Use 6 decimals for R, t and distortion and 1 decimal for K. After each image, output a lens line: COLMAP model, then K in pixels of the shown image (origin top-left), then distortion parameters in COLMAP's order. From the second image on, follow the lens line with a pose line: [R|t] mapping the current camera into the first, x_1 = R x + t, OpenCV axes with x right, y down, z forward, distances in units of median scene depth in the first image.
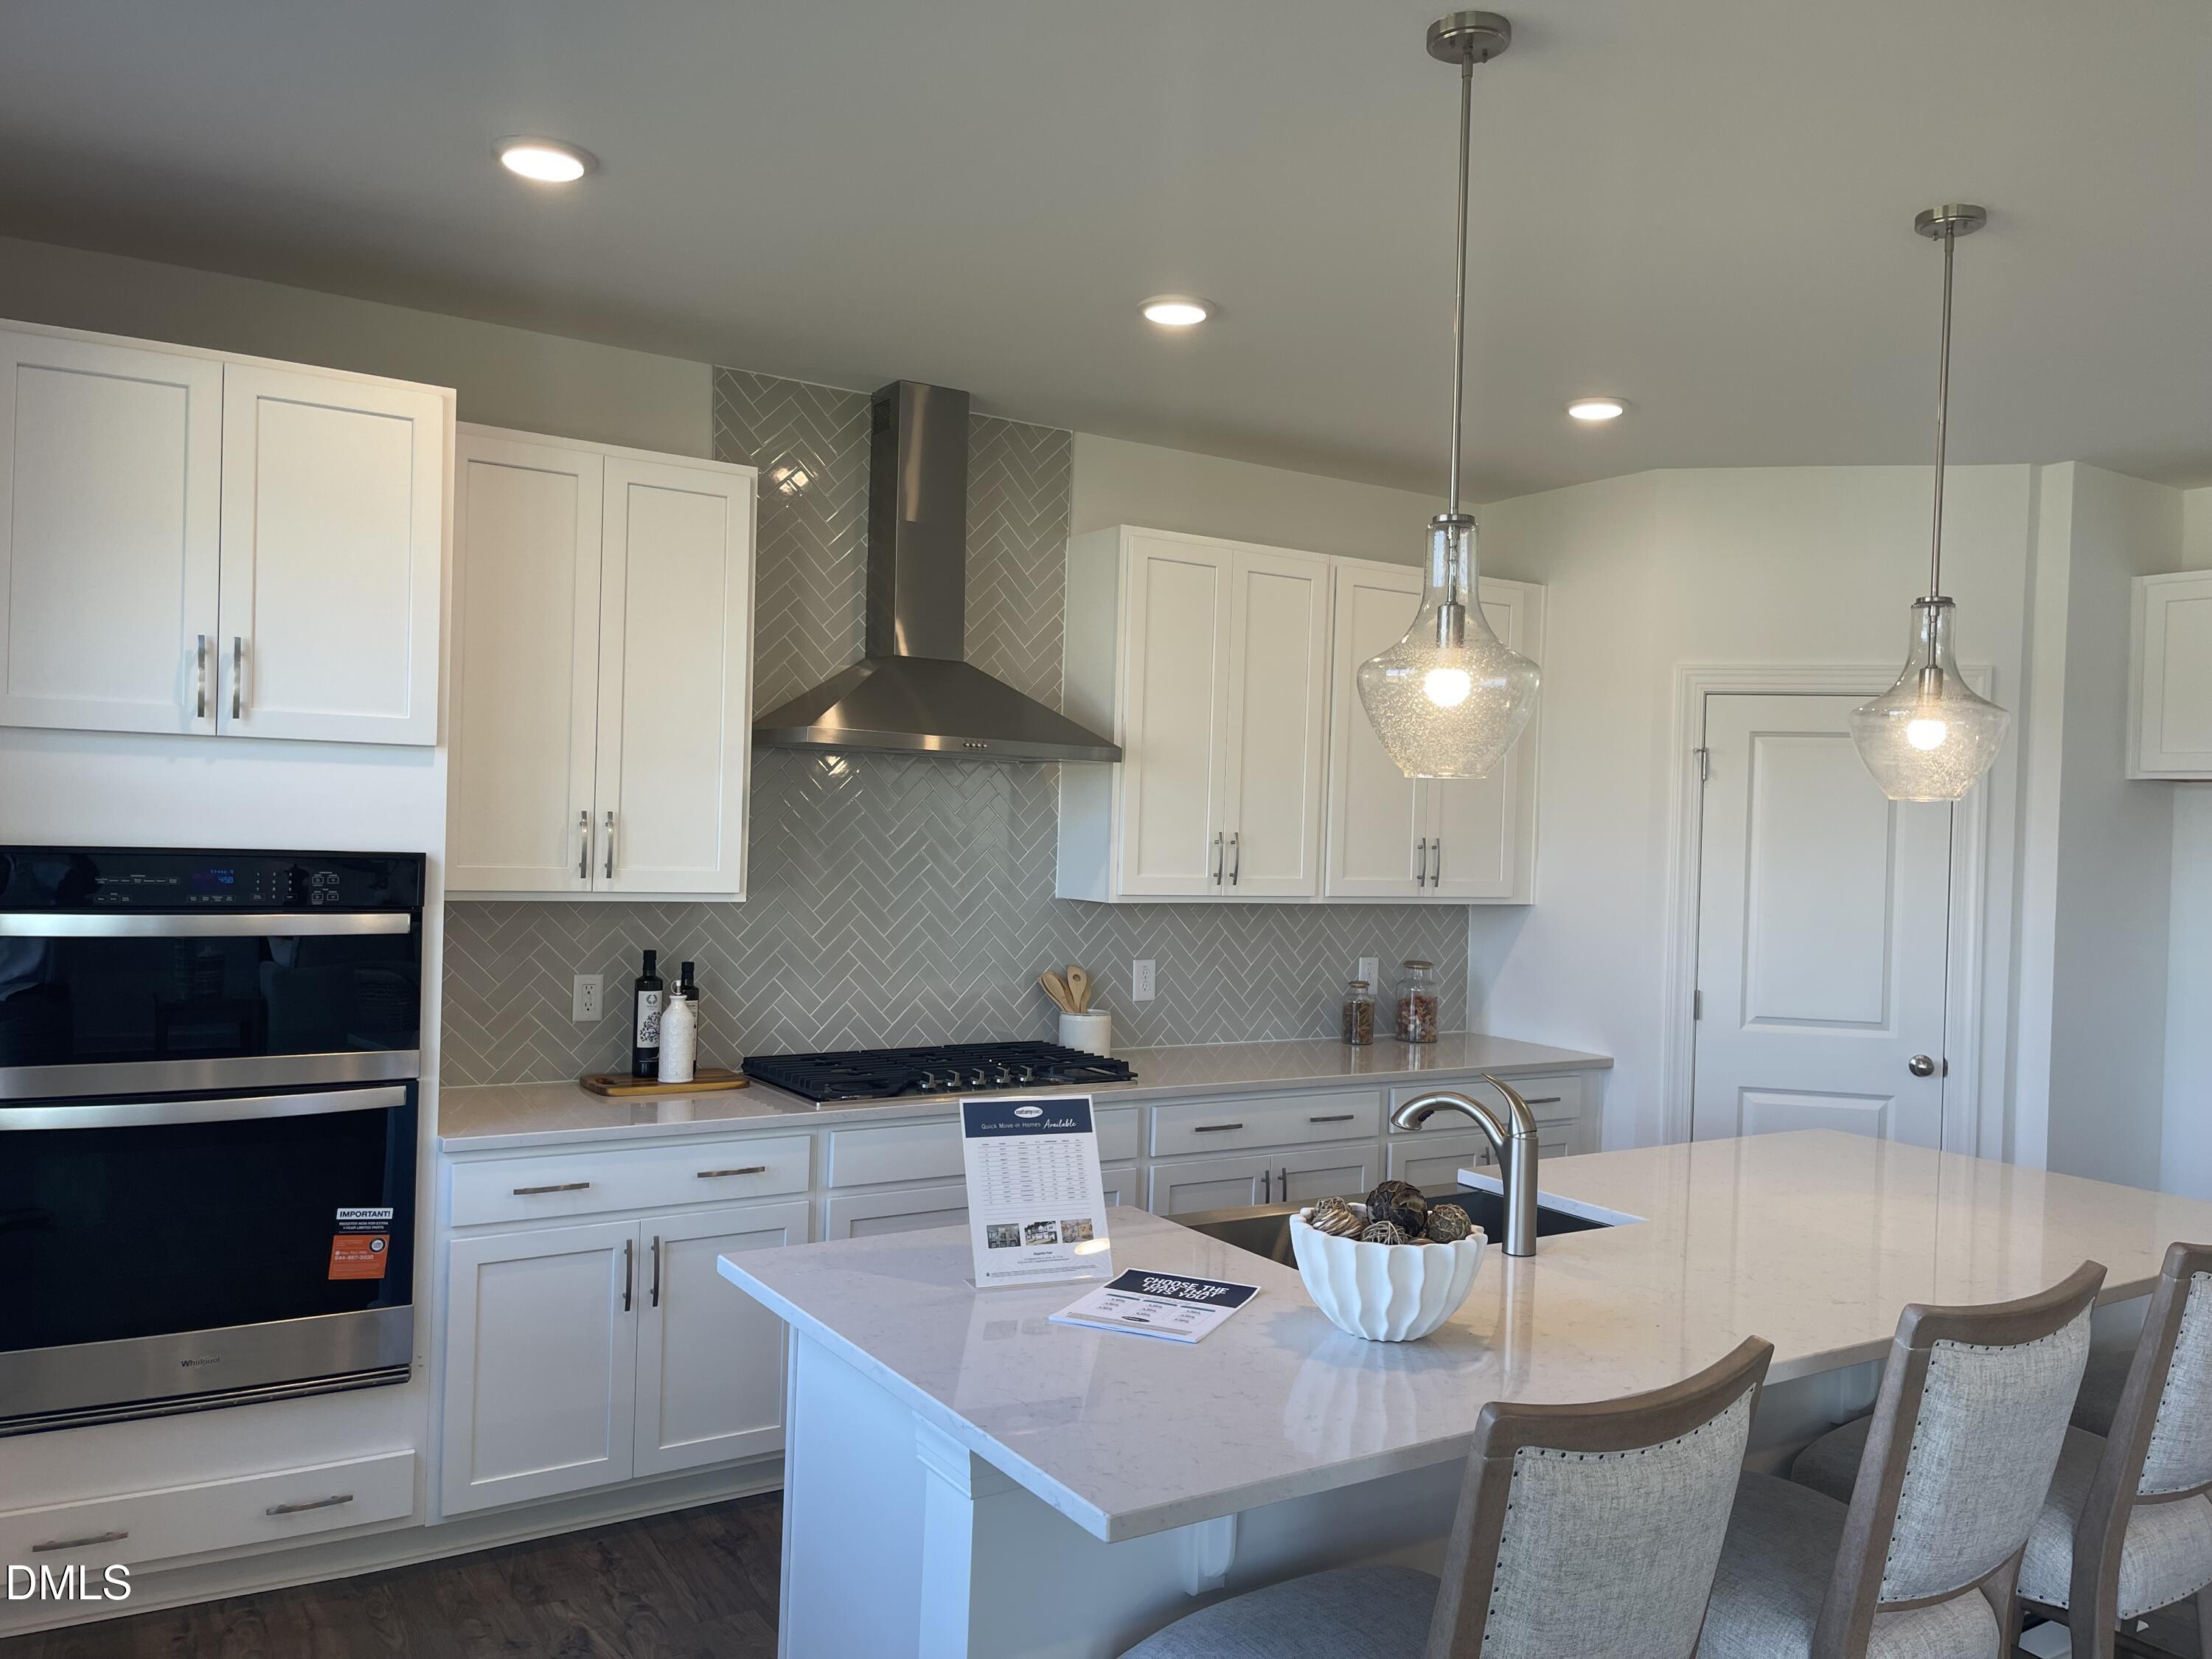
lens RADIAL K [[1655.4, 0, 1113.5], [0, 1655.4, 818.5], [0, 0, 1]] dist [0.039737, -0.017245]
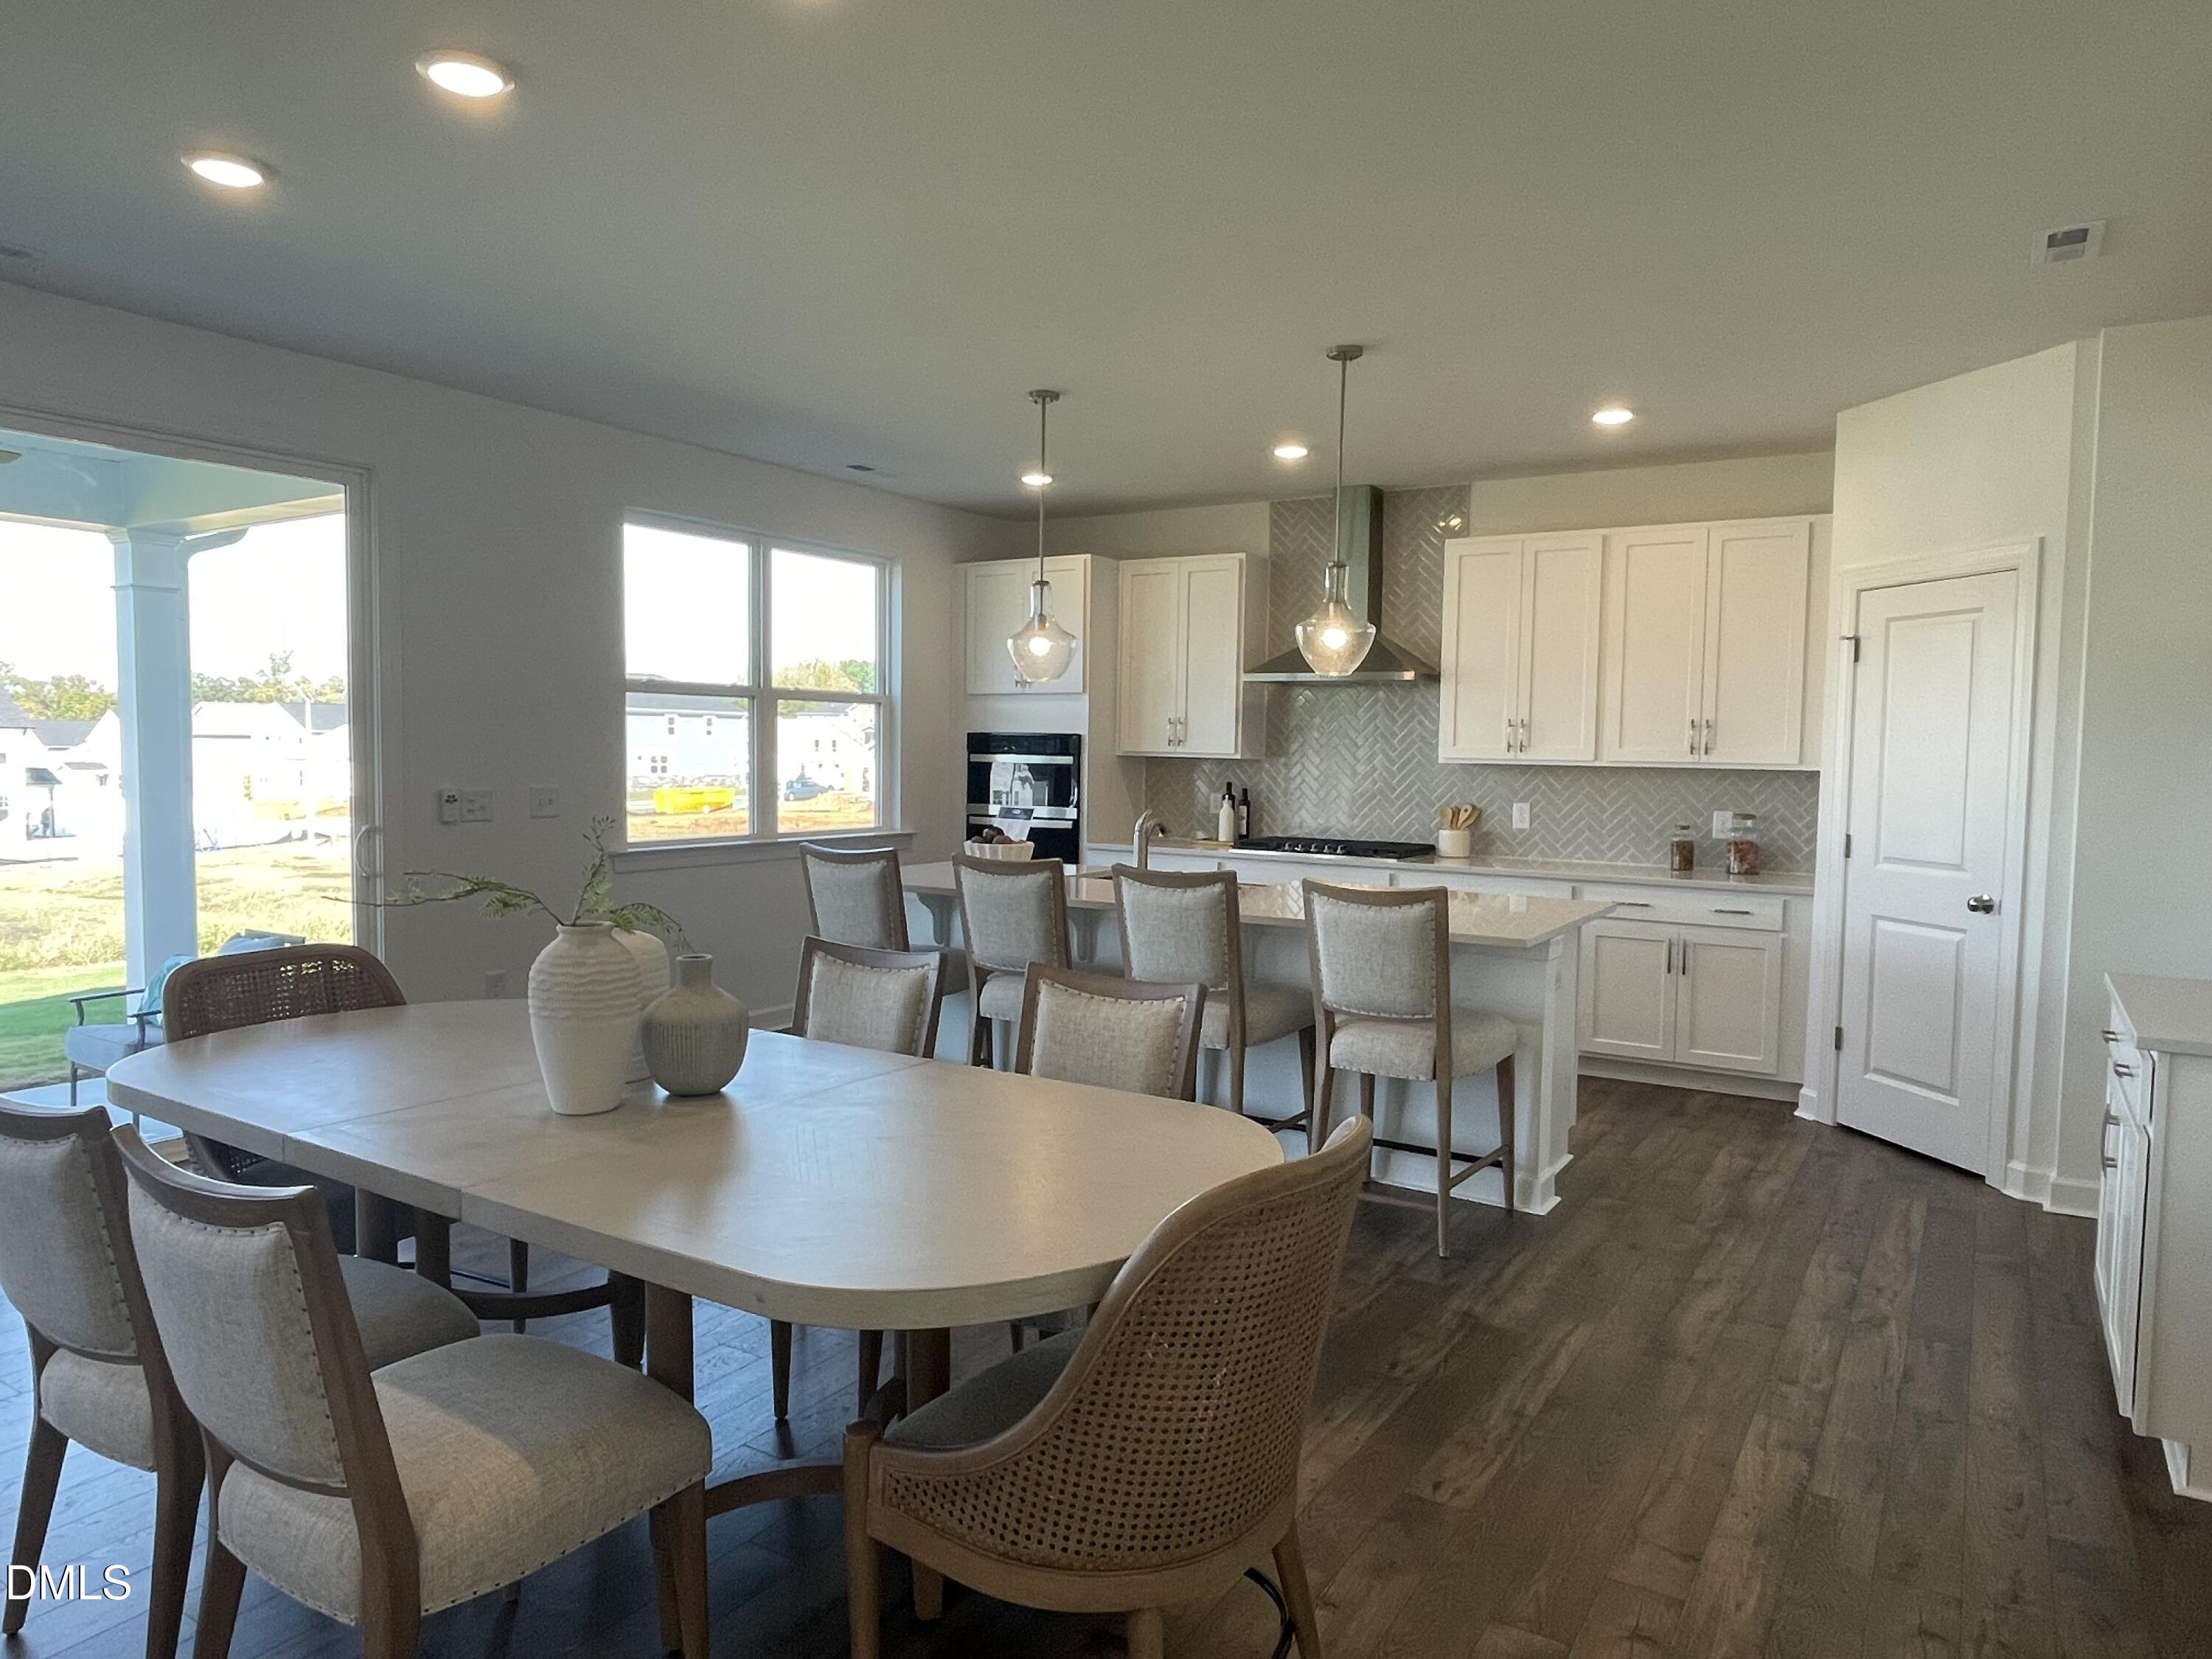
lens RADIAL K [[1382.7, 0, 1108.5], [0, 1382.7, 839.3], [0, 0, 1]] dist [0.000085, -0.008712]
pose [[0.428733, 0.037833, -0.902639, 1.318410], [0.003181, 0.999053, 0.043385, 0.077080], [0.903426, -0.021472, 0.428206, 0.088039]]
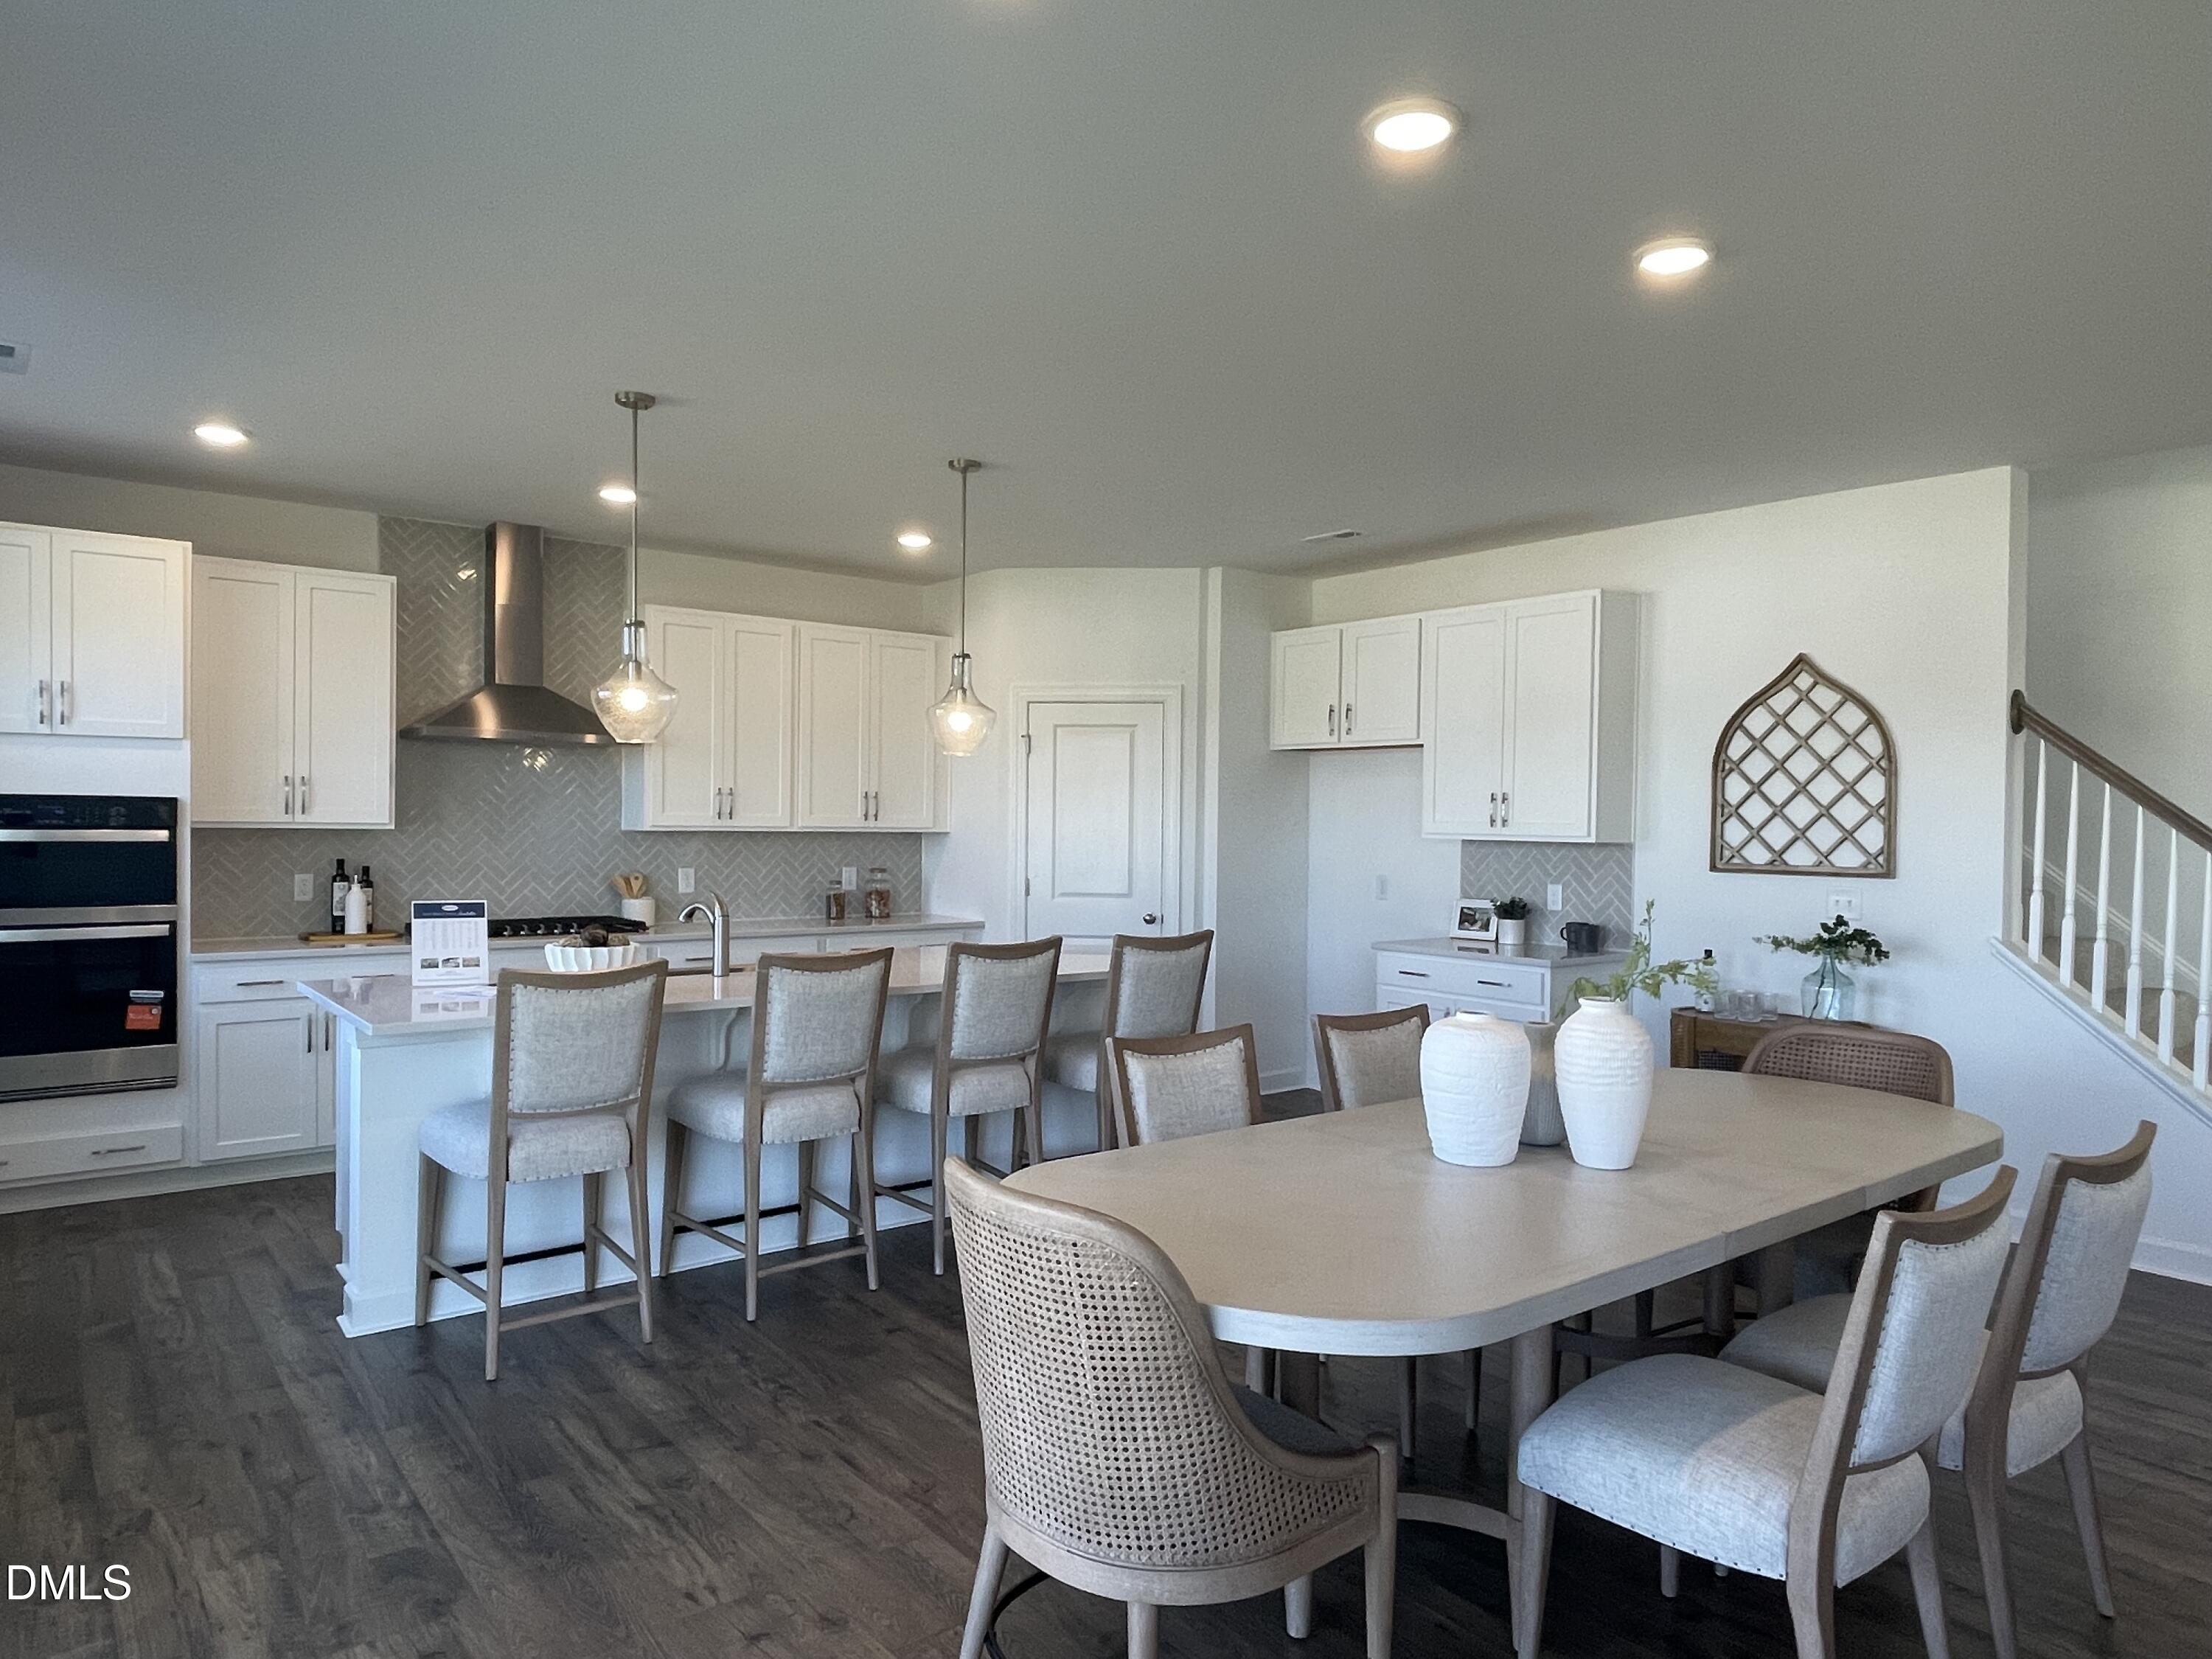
lens RADIAL K [[1382.7, 0, 1106.2], [0, 1382.7, 820.6], [0, 0, 1]] dist [0.000085, -0.008712]
pose [[0.995123, -0.018777, 0.096839, 0.376041], [0.017990, 0.999798, 0.008988, 0.042380], [-0.096988, -0.007202, 0.995259, -0.500667]]
